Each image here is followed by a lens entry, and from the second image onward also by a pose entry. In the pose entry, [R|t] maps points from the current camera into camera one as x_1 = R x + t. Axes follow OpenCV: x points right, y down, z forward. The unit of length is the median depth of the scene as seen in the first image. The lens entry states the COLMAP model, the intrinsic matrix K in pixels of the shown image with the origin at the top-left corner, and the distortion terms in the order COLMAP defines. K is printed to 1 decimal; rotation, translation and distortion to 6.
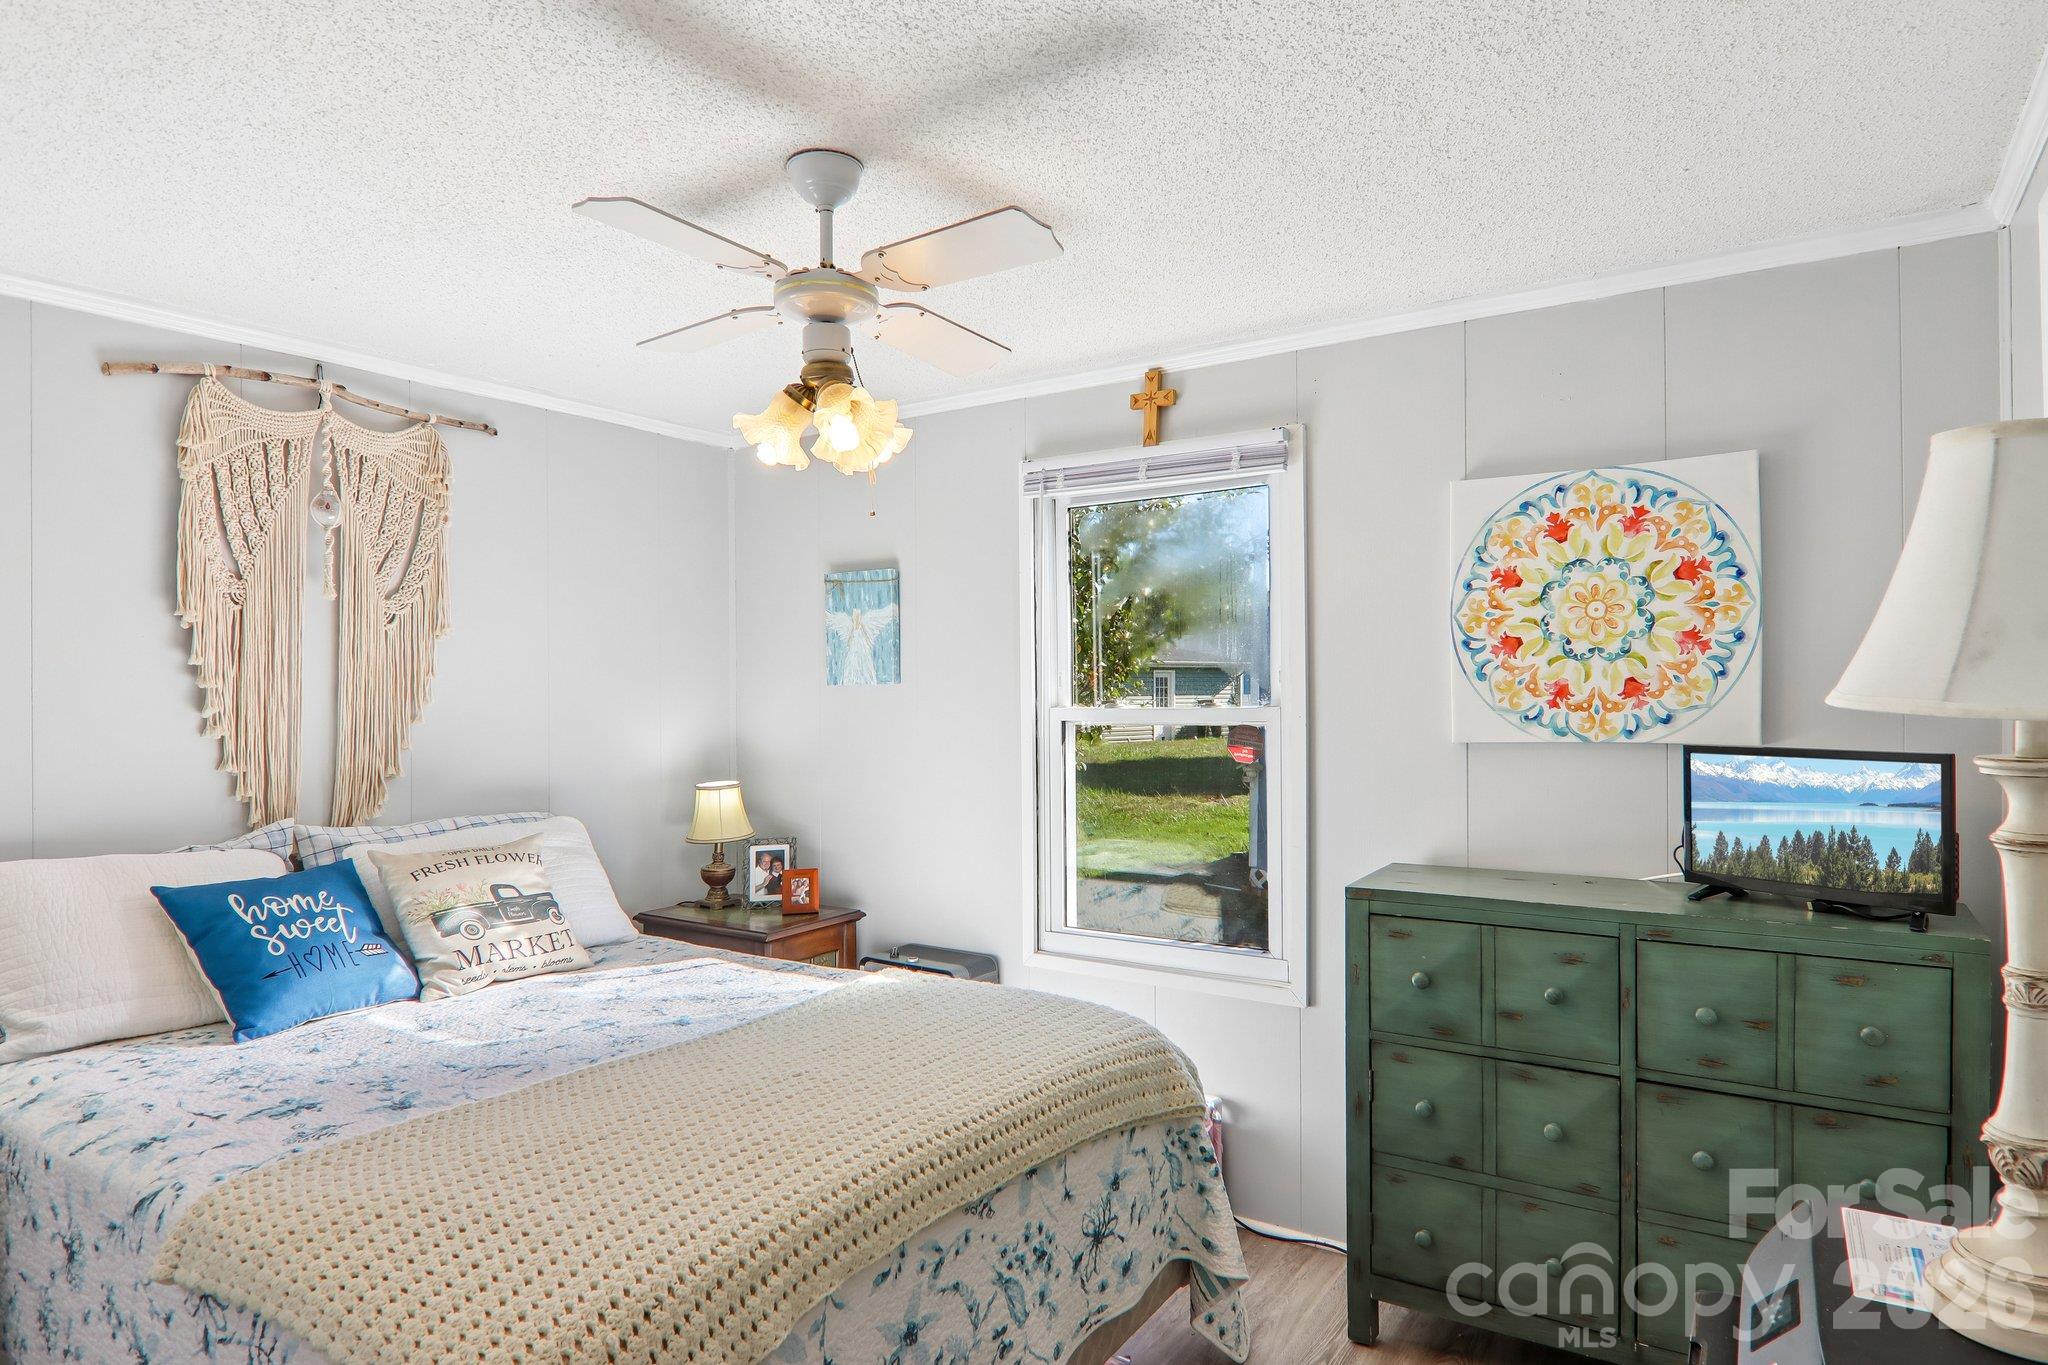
lens RADIAL K [[1162.5, 0, 1017.3], [0, 1162.5, 692.7], [0, 0, 1]] dist [0.013737, -0.031994]
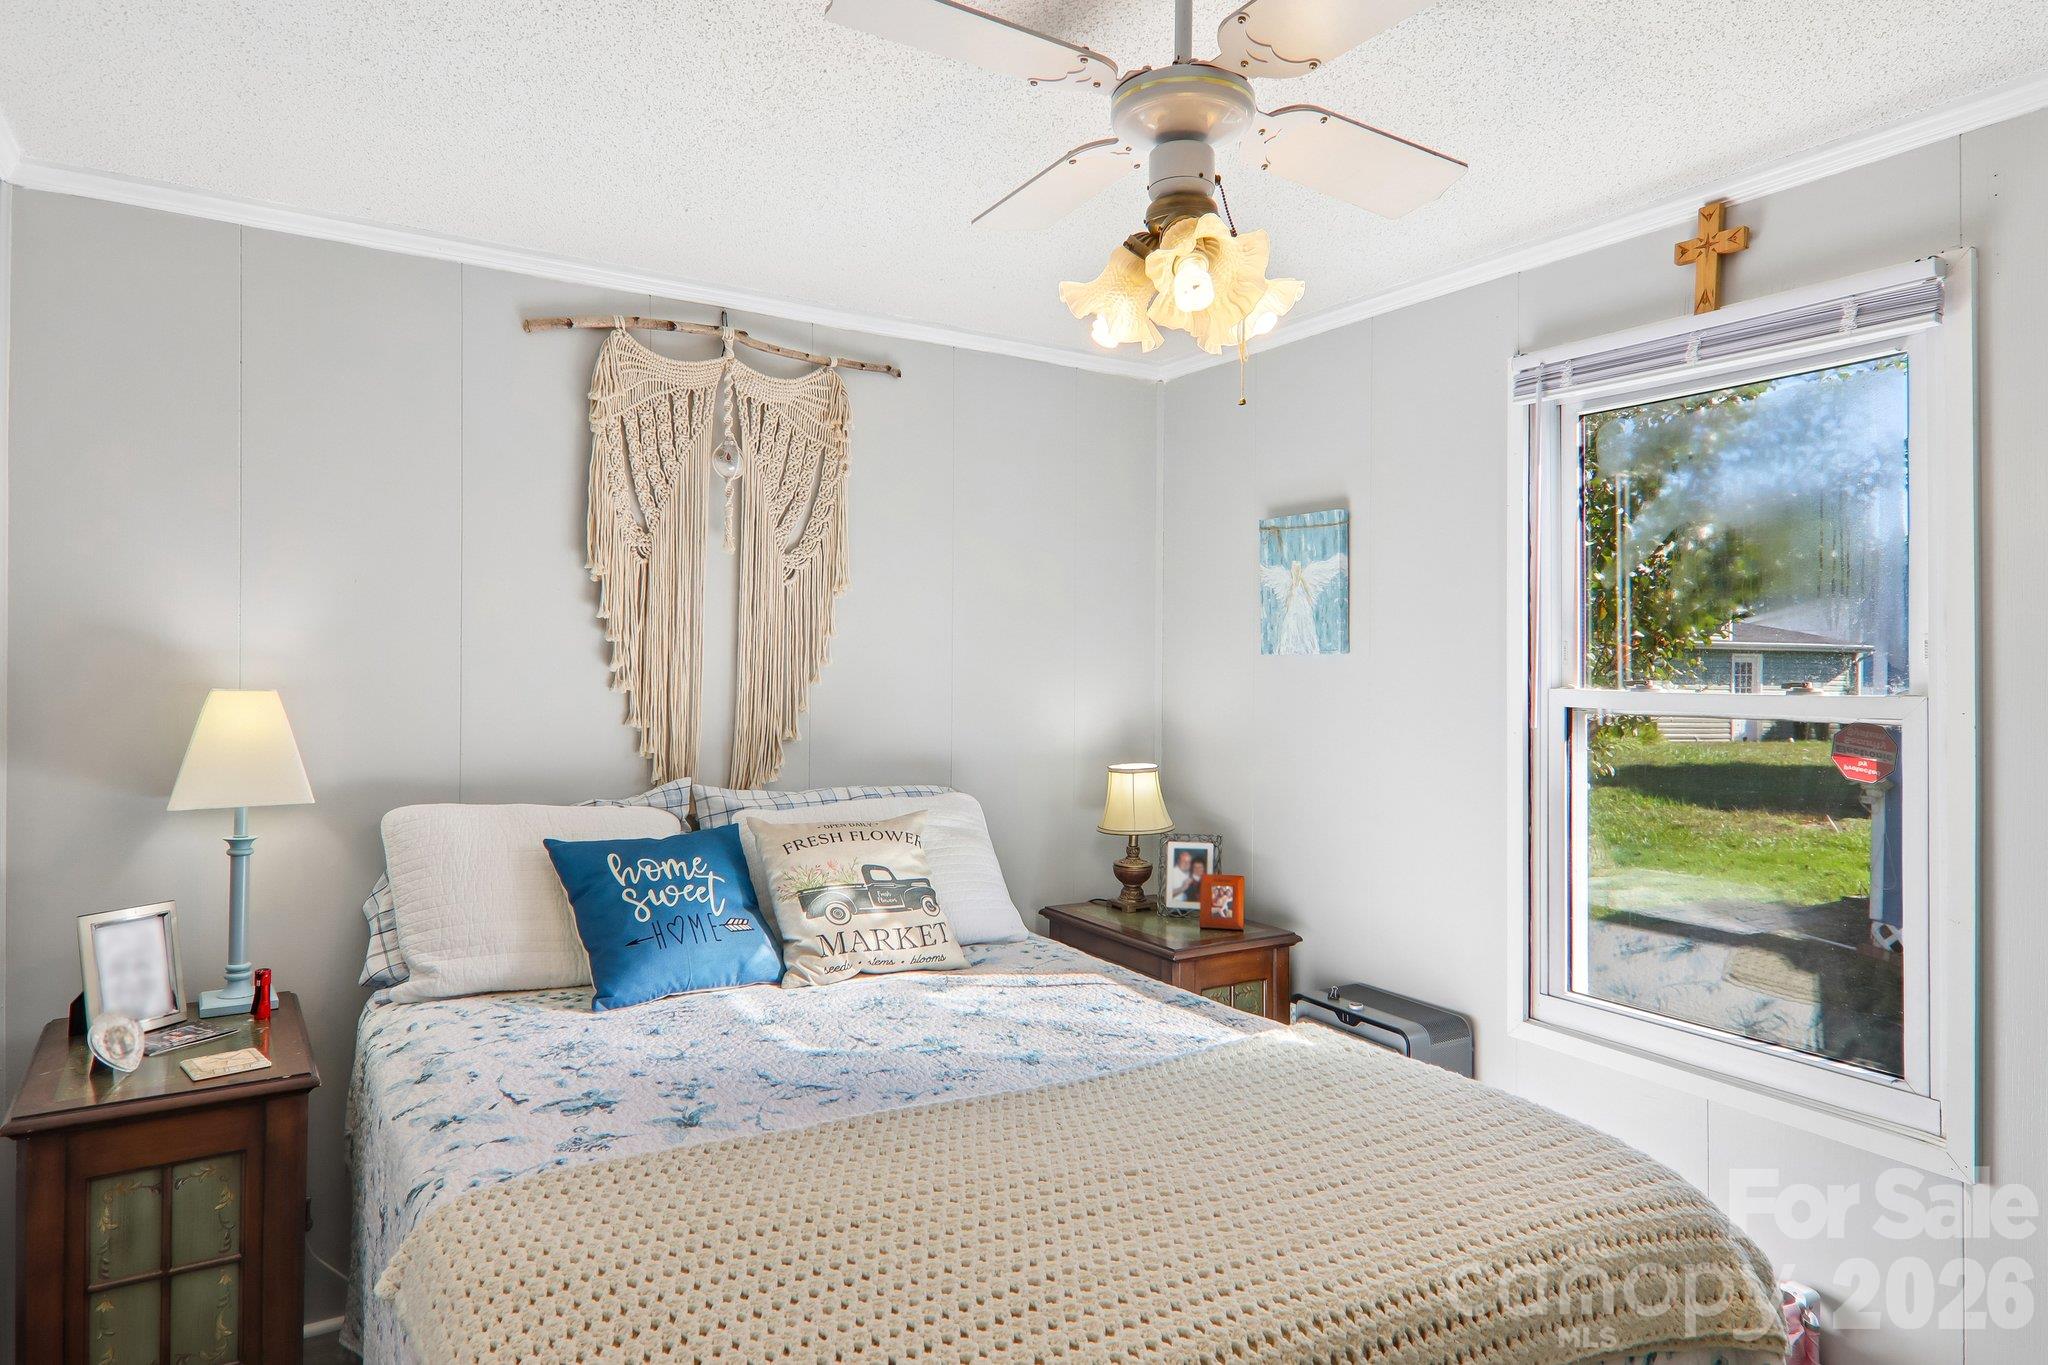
lens RADIAL K [[1187.0, 0, 1020.6], [0, 1187.0, 636.4], [0, 0, 1]] dist [0.015864, -0.041287]
pose [[0.910317, 0.011405, -0.413754, 0.037695], [-0.024189, 0.999378, -0.025672, 0.008237], [0.413204, 0.033378, 0.910027, 0.197403]]
